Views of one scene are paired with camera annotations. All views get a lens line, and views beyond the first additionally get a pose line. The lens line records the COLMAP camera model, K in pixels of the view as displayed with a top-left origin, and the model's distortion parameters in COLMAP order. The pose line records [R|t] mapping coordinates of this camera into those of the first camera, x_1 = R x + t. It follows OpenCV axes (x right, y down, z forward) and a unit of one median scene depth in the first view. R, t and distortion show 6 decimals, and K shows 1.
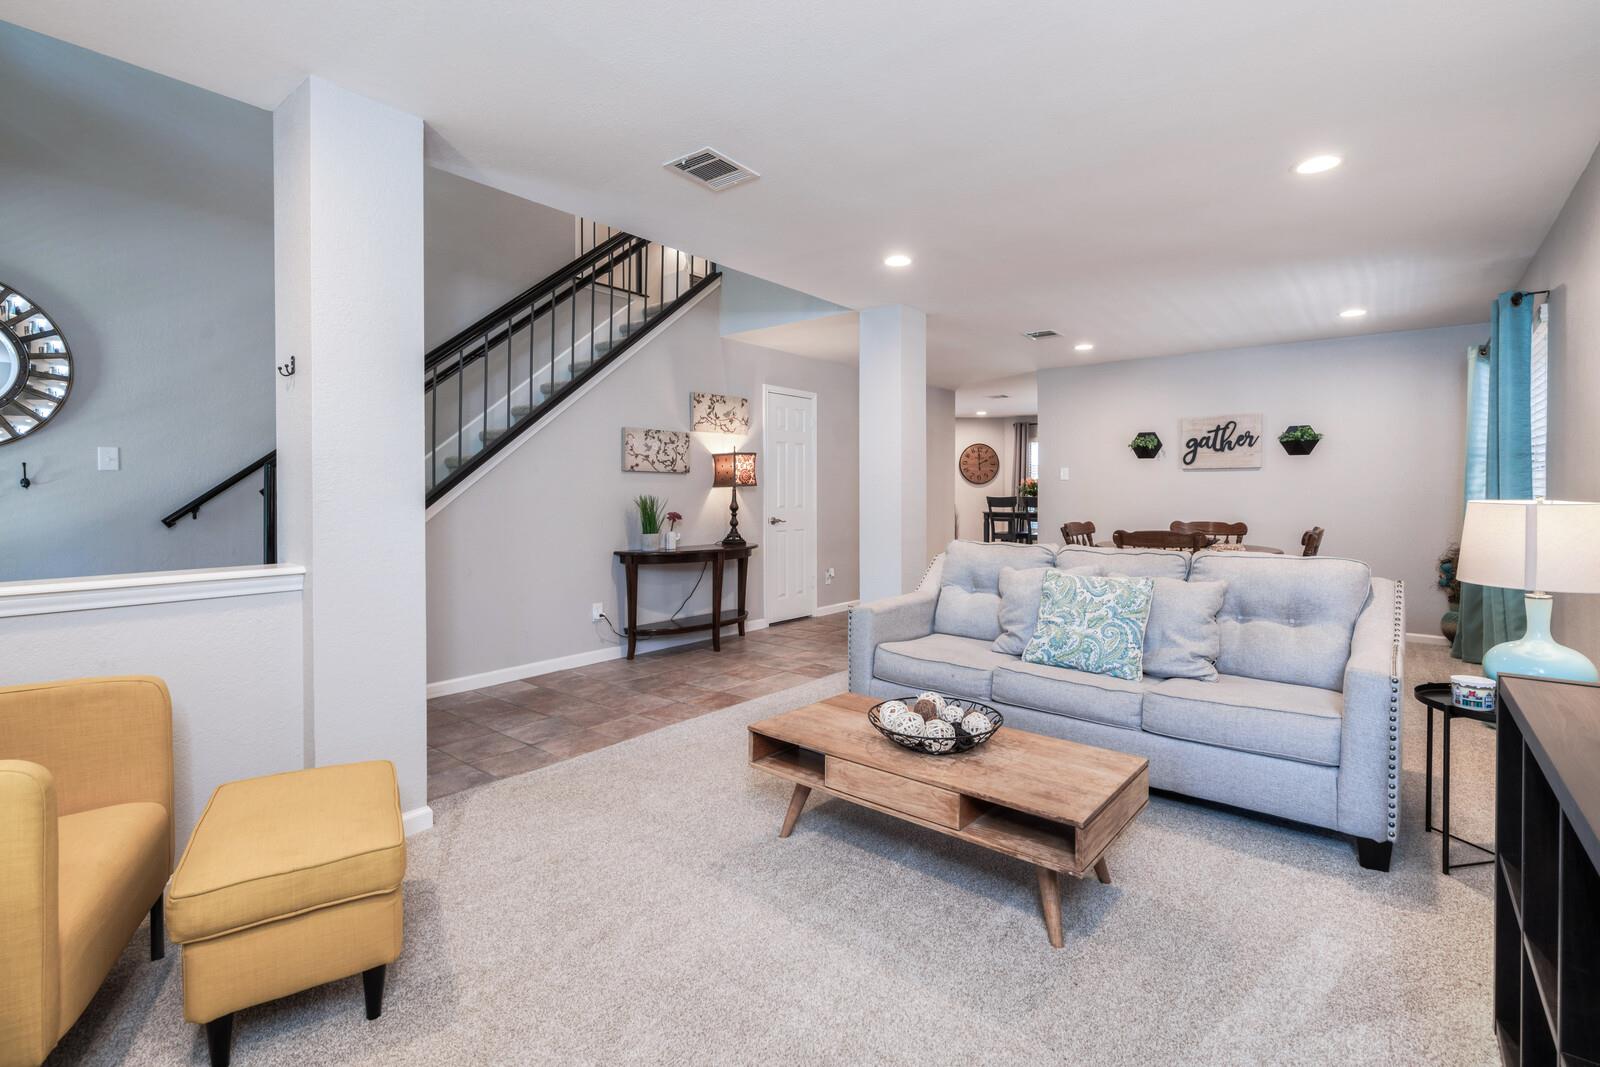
lens RADIAL K [[733.5, 0, 805.1], [0, 733.5, 494.8], [0, 0, 1]] dist [-0.003166, 0.003499]
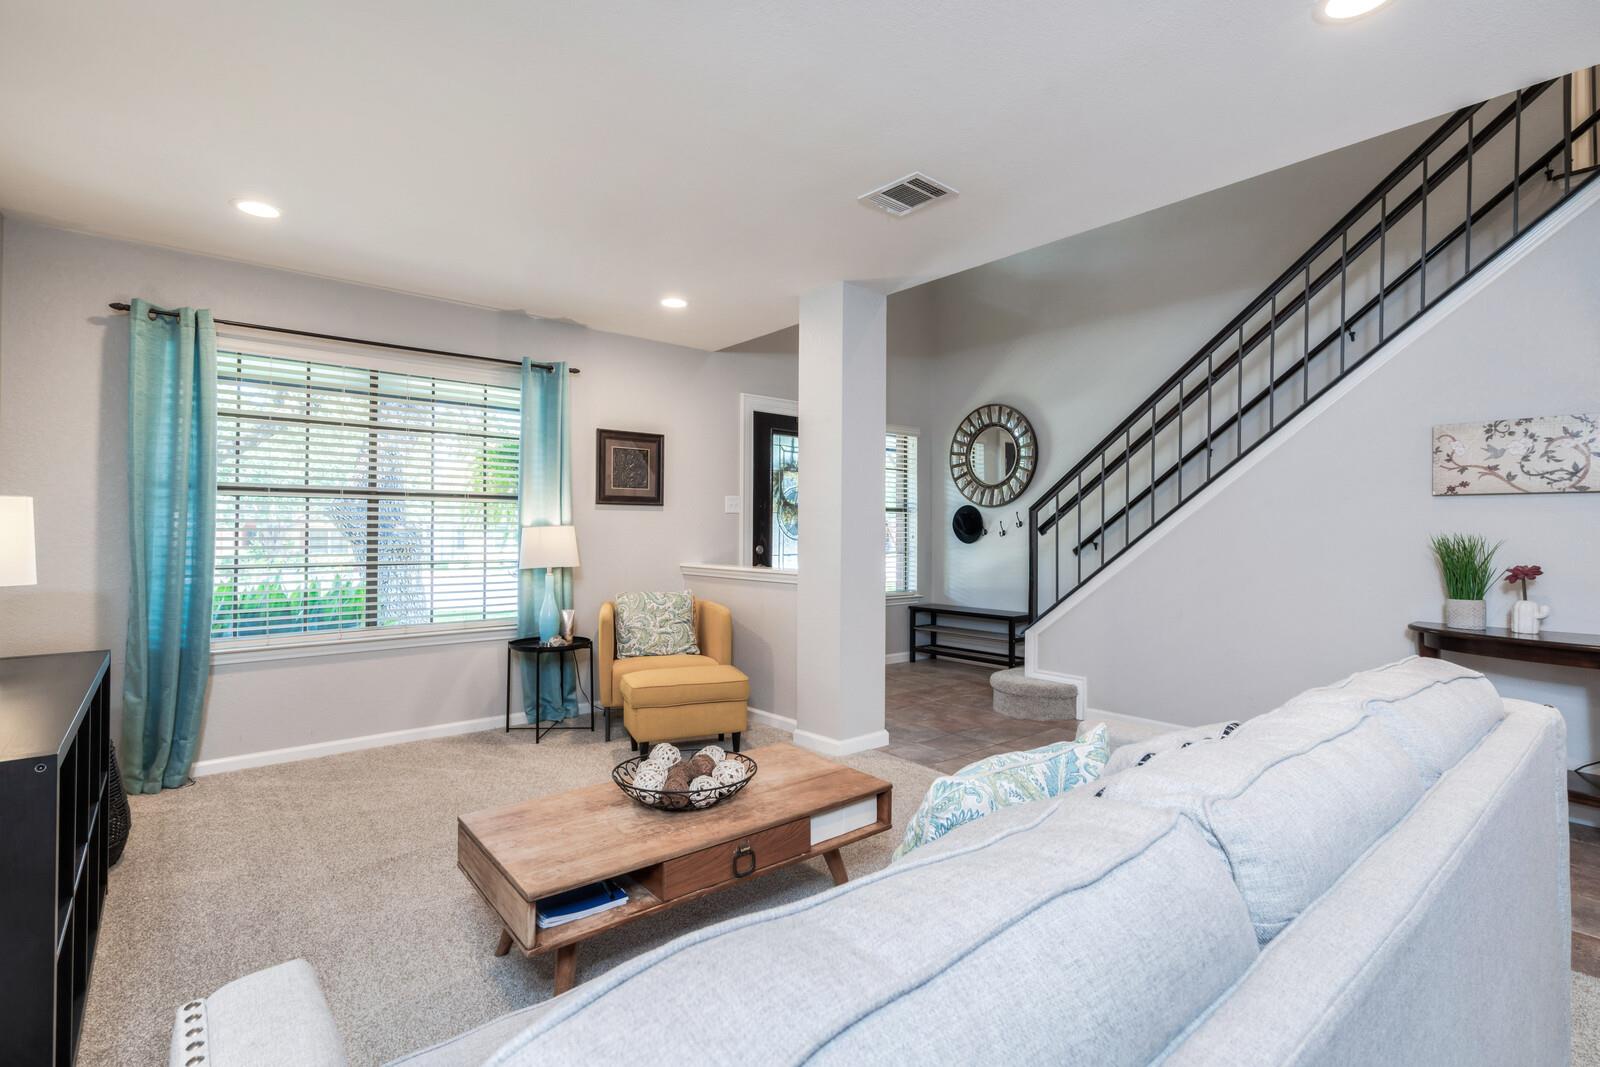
lens RADIAL K [[733.5, 0, 787.7], [0, 733.5, 530.6], [0, 0, 1]] dist [-0.003166, 0.003499]
pose [[-0.192646, -0.002023, -0.981266, 0.537953], [-0.004626, 0.999989, -0.001153, 0.000450], [0.981257, 0.004317, -0.192653, 0.660743]]
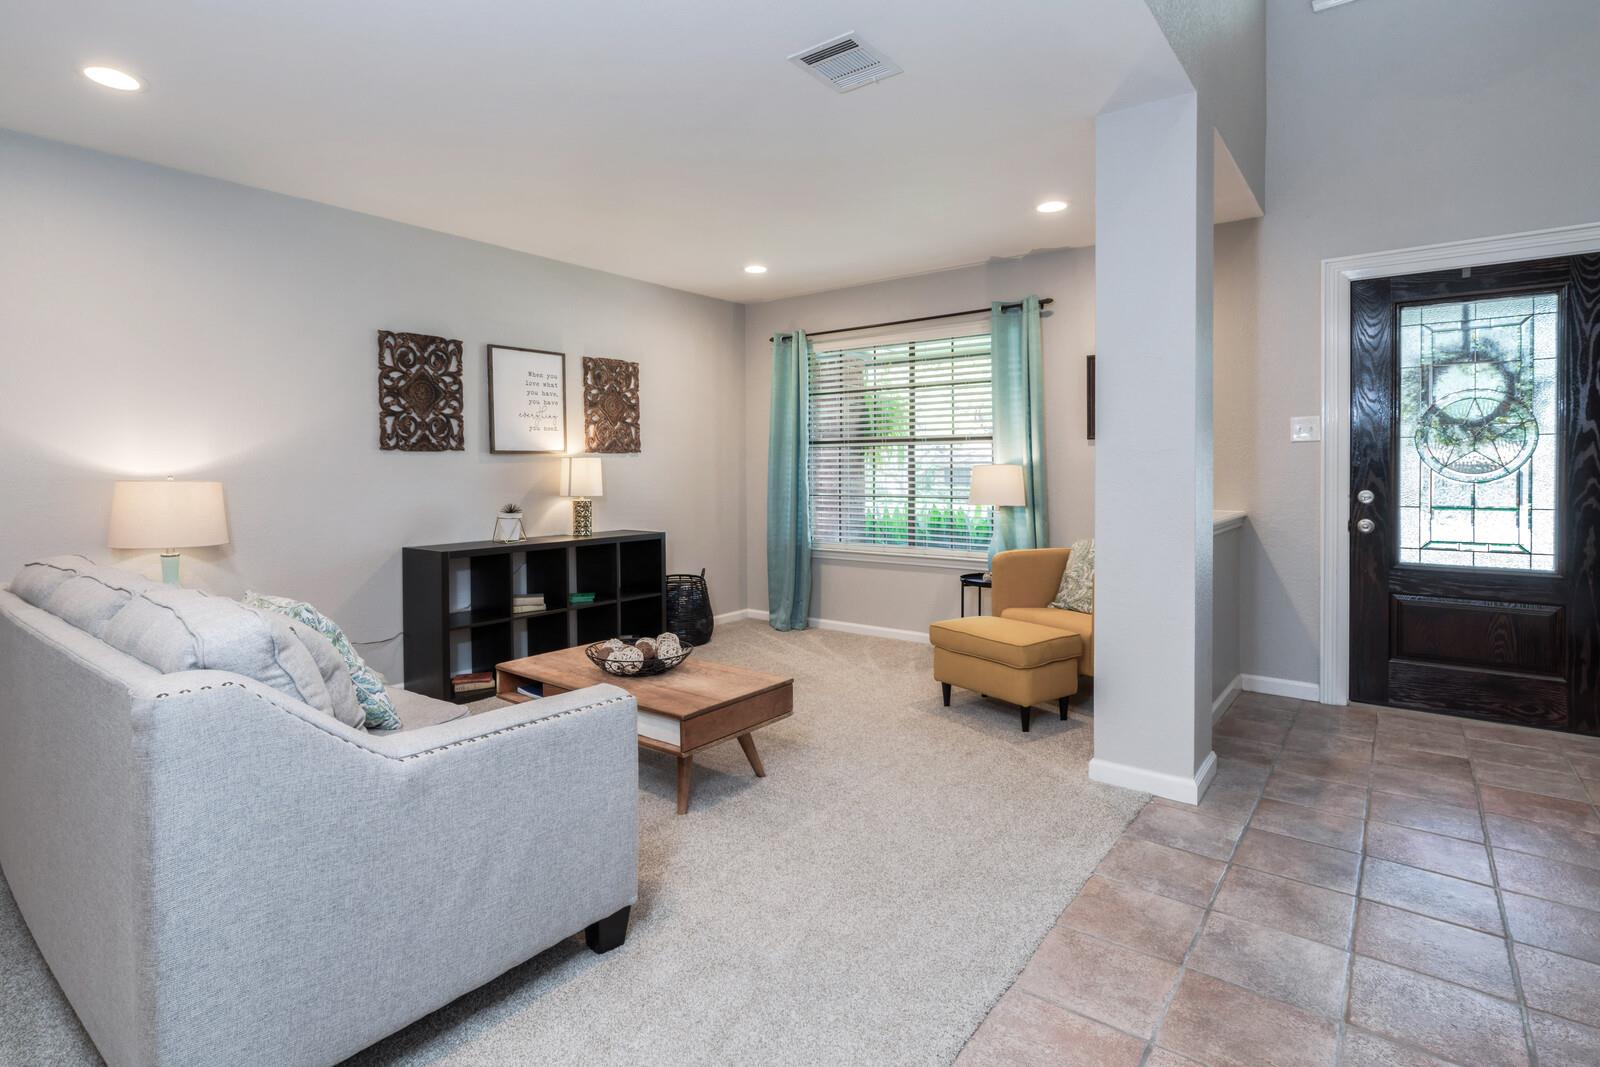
lens RADIAL K [[793.0, 0, 812.6], [0, 793.0, 479.1], [0, 0, 1]] dist [-0.007452, 0.008344]
pose [[-0.999176, 0.006473, -0.040066, -0.031112], [0.005813, 0.999846, 0.016561, -0.004856], [0.040167, 0.016314, -0.999060, 1.195965]]
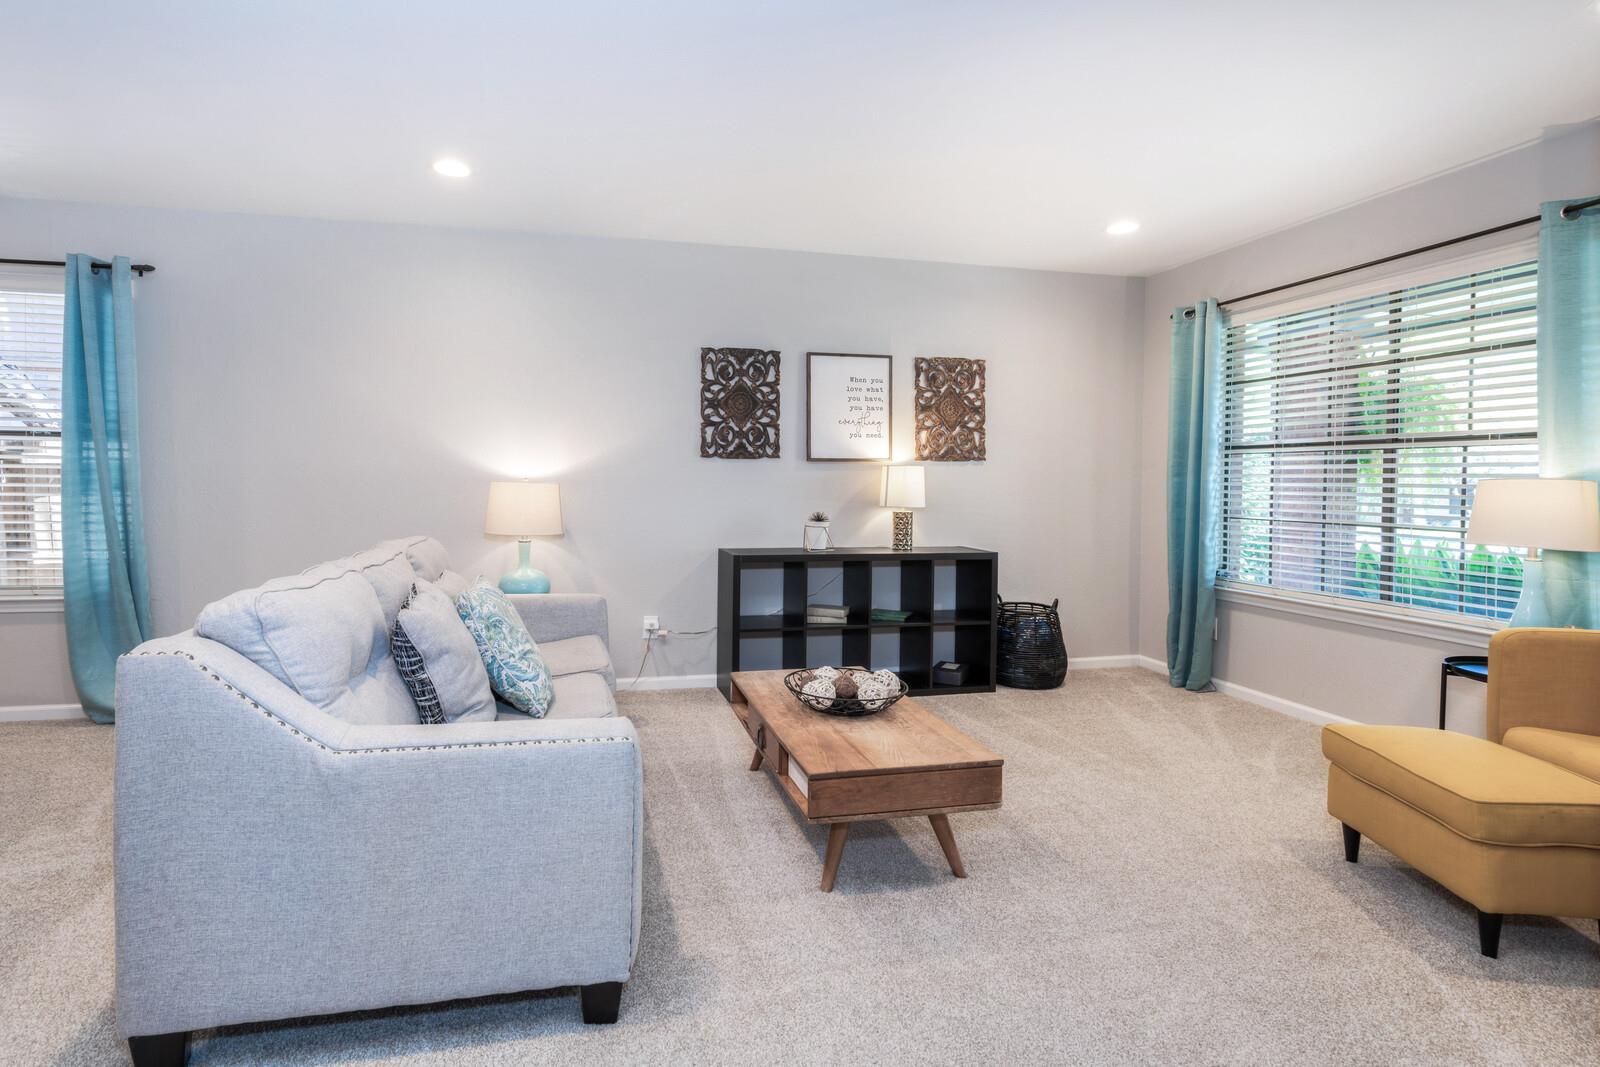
lens RADIAL K [[793.0, 0, 743.8], [0, 793.0, 482.0], [0, 0, 1]] dist [-0.007452, 0.008344]
pose [[-0.789412, -0.010119, 0.613780, -0.213989], [-0.007330, 0.999948, 0.007059, -0.002961], [-0.613819, 0.001073, -0.789446, 1.025031]]
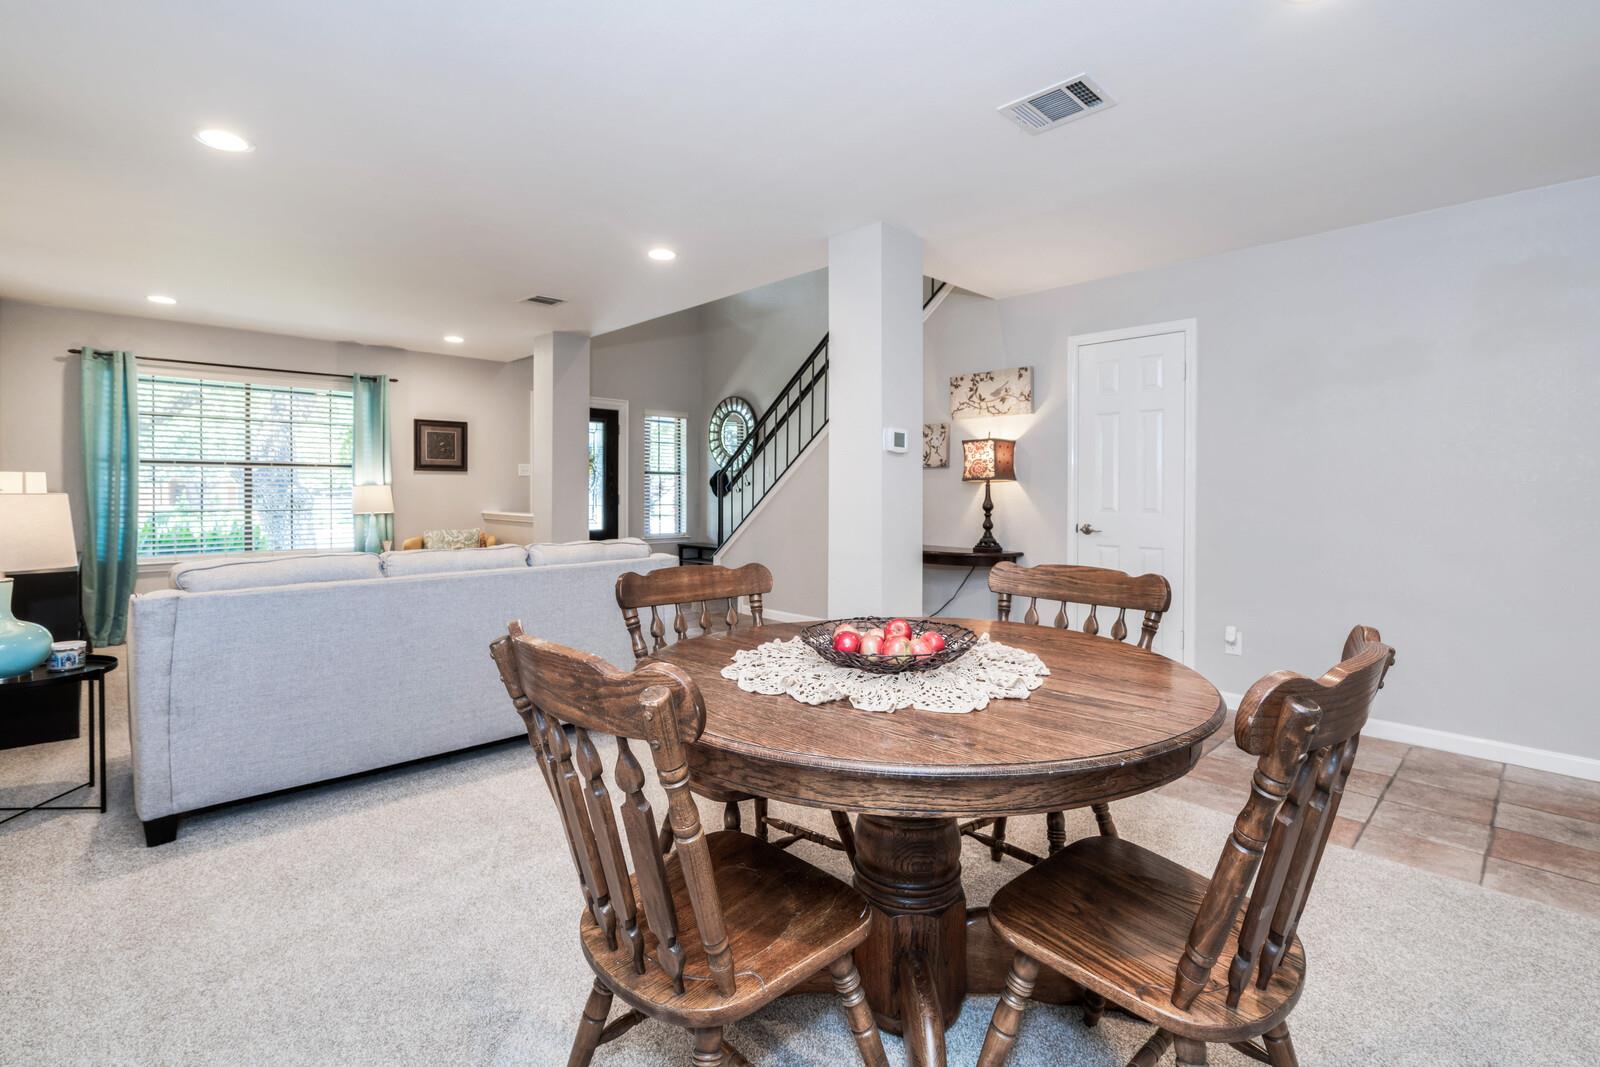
lens RADIAL K [[733.5, 0, 792.3], [0, 733.5, 505.3], [0, 0, 1]] dist [-0.003166, 0.003499]
pose [[-0.127574, 0.020652, -0.991614, 0.975258], [-0.004542, 0.999761, 0.021406, -0.000754], [0.991819, 0.007235, -0.127449, 1.161897]]
